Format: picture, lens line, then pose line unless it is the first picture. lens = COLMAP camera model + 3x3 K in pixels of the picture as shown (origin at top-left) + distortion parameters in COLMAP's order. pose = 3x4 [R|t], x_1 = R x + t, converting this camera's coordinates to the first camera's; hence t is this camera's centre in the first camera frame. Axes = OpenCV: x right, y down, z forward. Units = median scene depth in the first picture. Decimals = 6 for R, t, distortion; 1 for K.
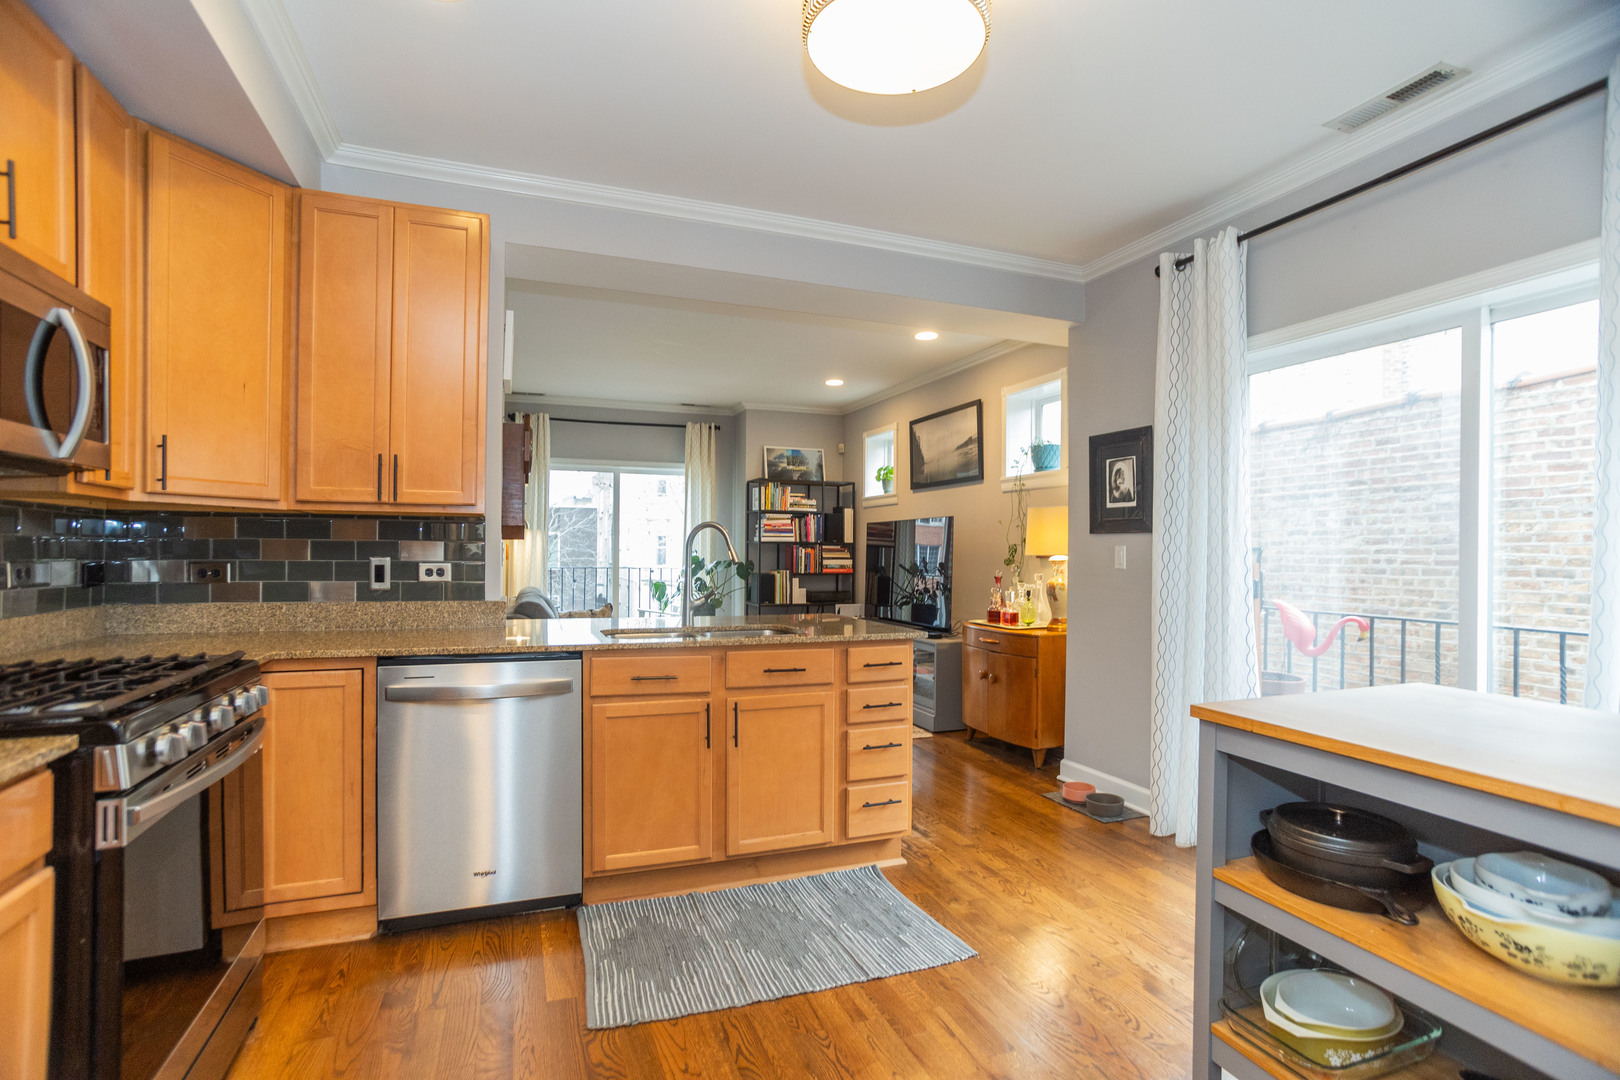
lens RADIAL K [[776.6, 0, 803.1], [0, 776.6, 543.4], [0, 0, 1]] dist [-0.074741, 0.047028]
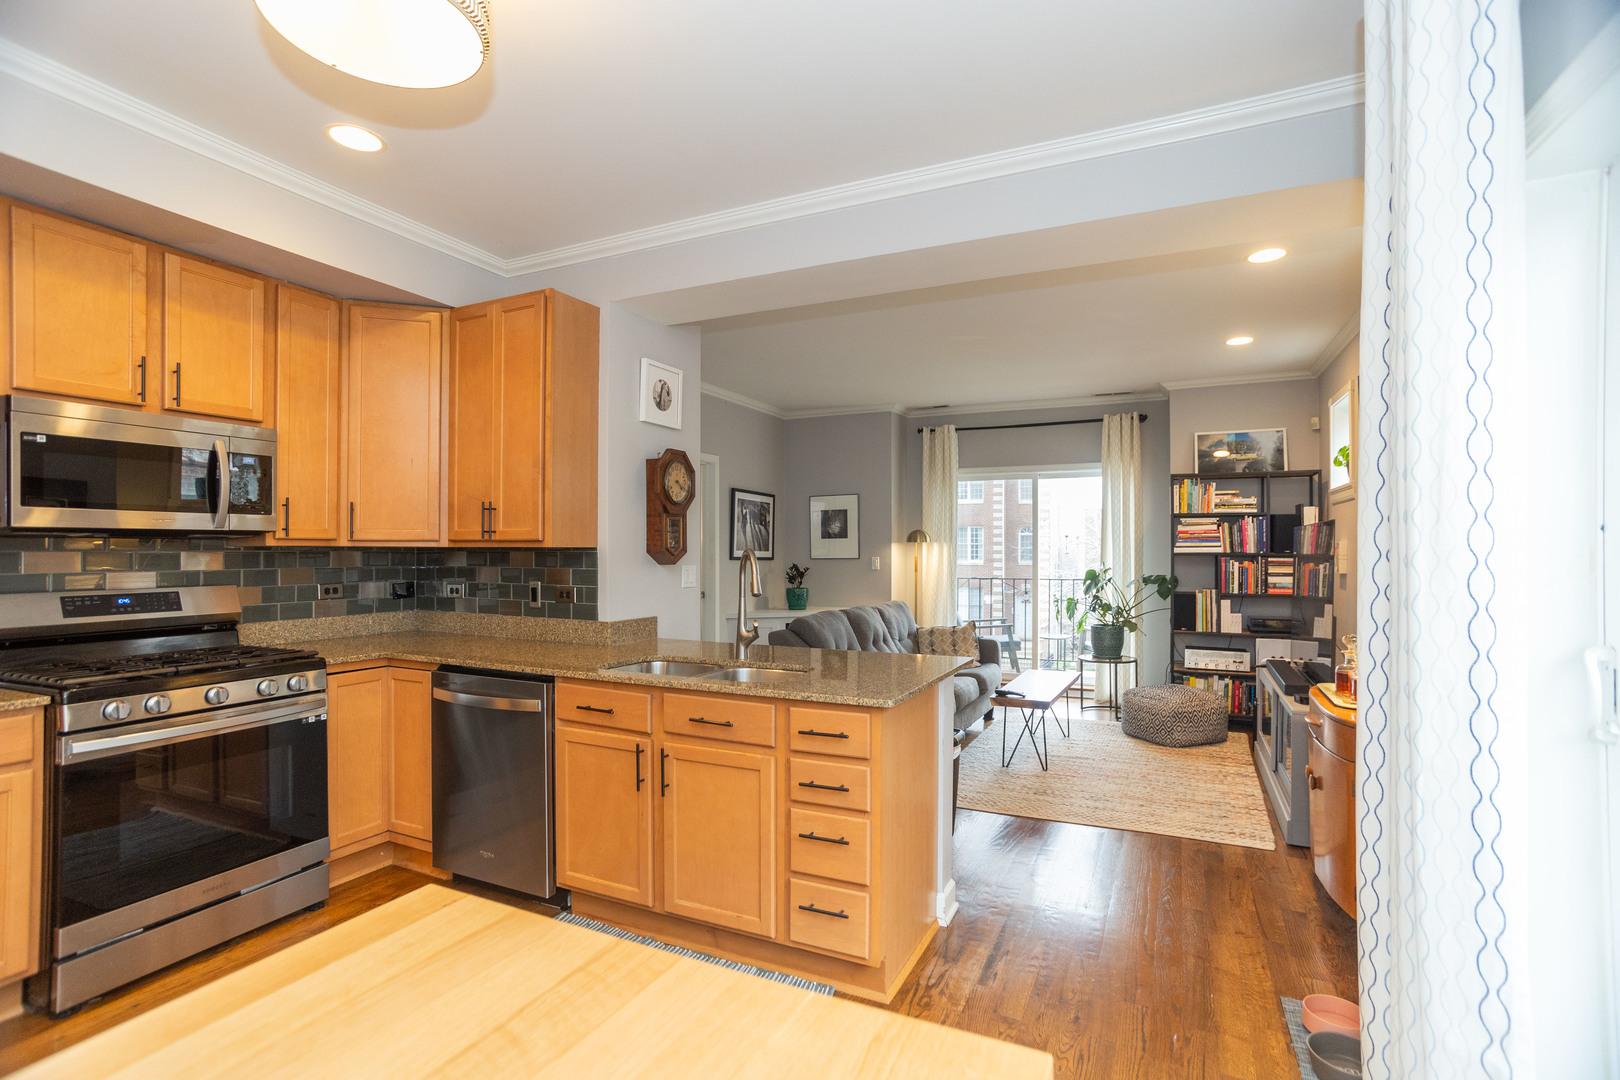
lens RADIAL K [[776.6, 0, 803.1], [0, 776.6, 543.4], [0, 0, 1]] dist [-0.074741, 0.047028]
pose [[0.691273, -0.011885, -0.722496, 0.250326], [0.011126, 0.999921, -0.005803, -0.011923], [0.722508, -0.004027, 0.691351, 0.172409]]
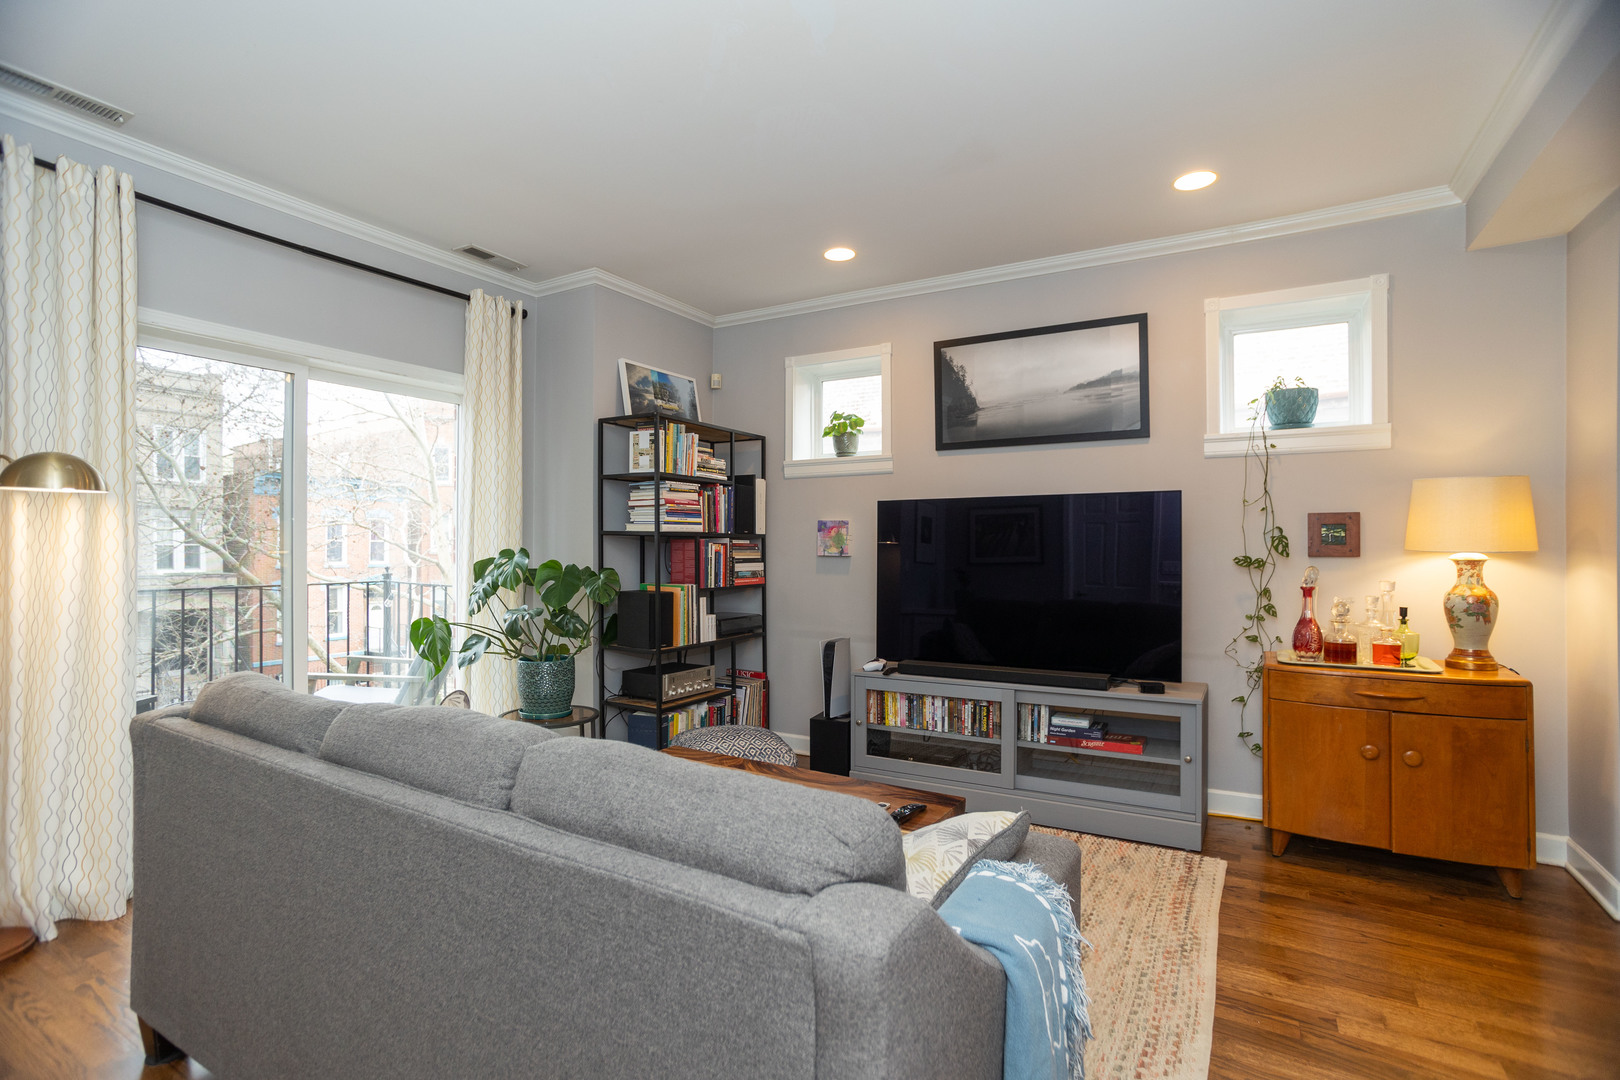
lens RADIAL K [[776.6, 0, 803.1], [0, 776.6, 543.4], [0, 0, 1]] dist [-0.074741, 0.047028]
pose [[0.780611, -0.005178, 0.624996, -0.306493], [0.000346, 0.999969, 0.007852, 0.001359], [-0.625017, -0.005913, 0.780589, 0.519858]]
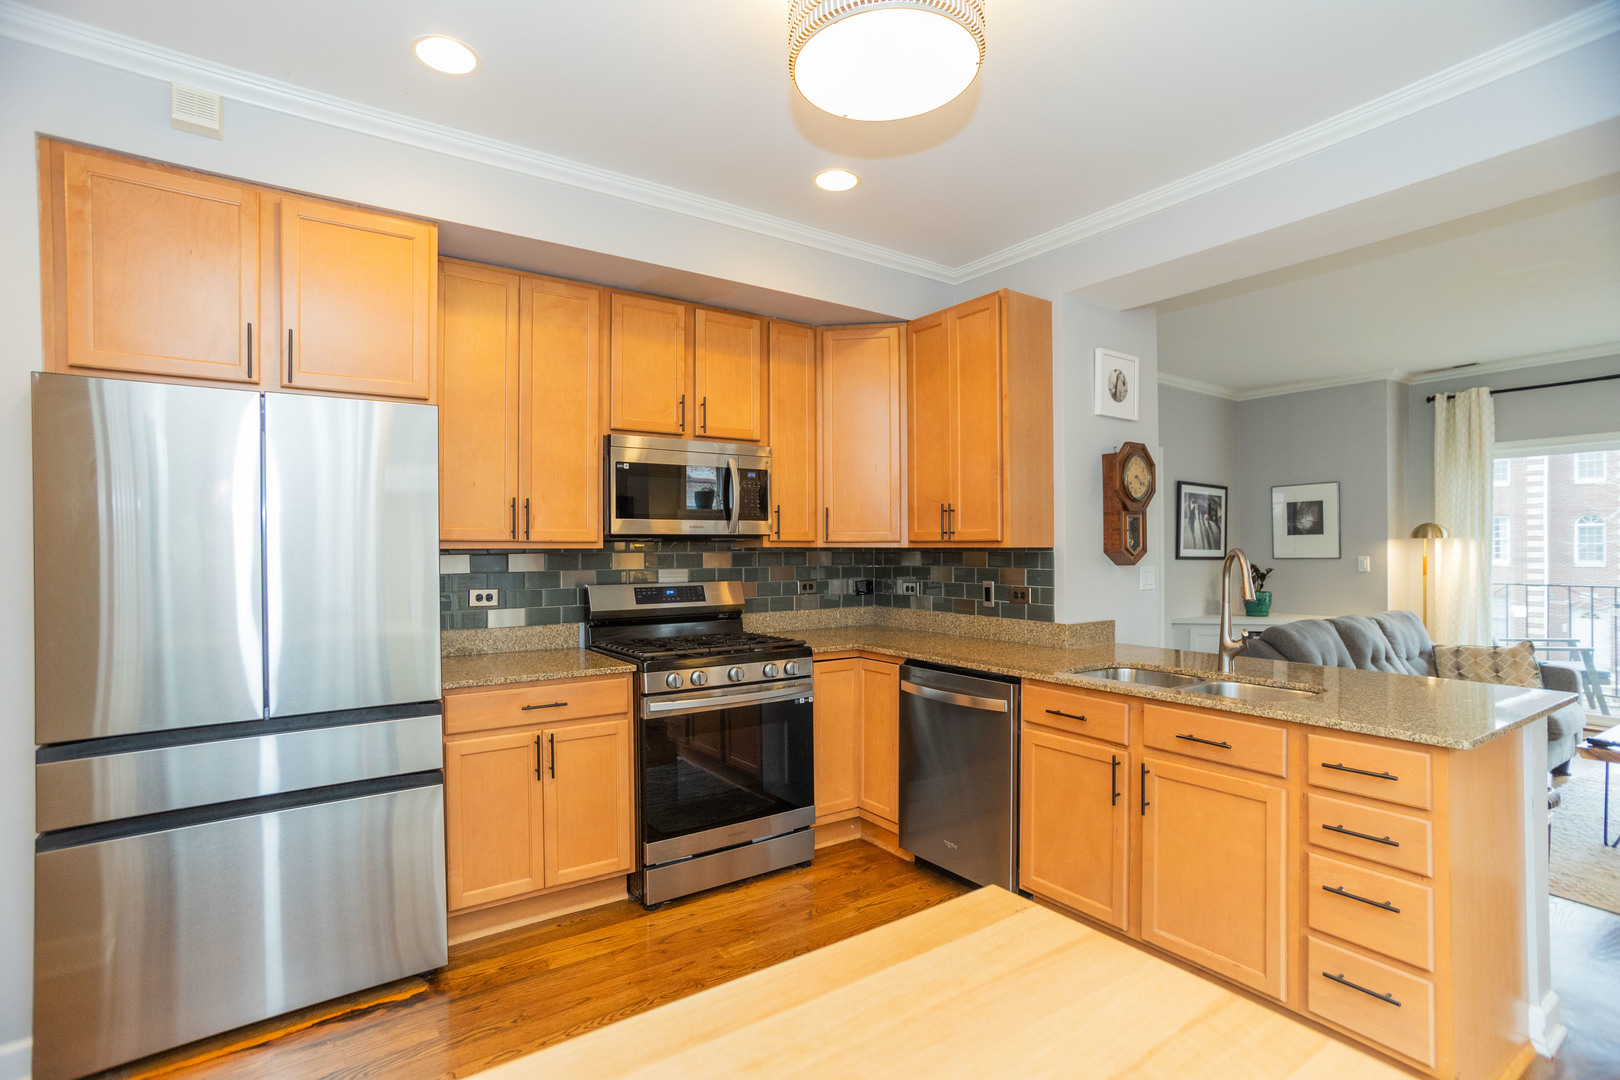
lens RADIAL K [[776.6, 0, 803.1], [0, 776.6, 543.4], [0, 0, 1]] dist [-0.074741, 0.047028]
pose [[0.241649, -0.013363, -0.970272, 0.232891], [0.014087, 0.999848, -0.010262, -0.013337], [0.970262, -0.011189, 0.241800, 0.152330]]
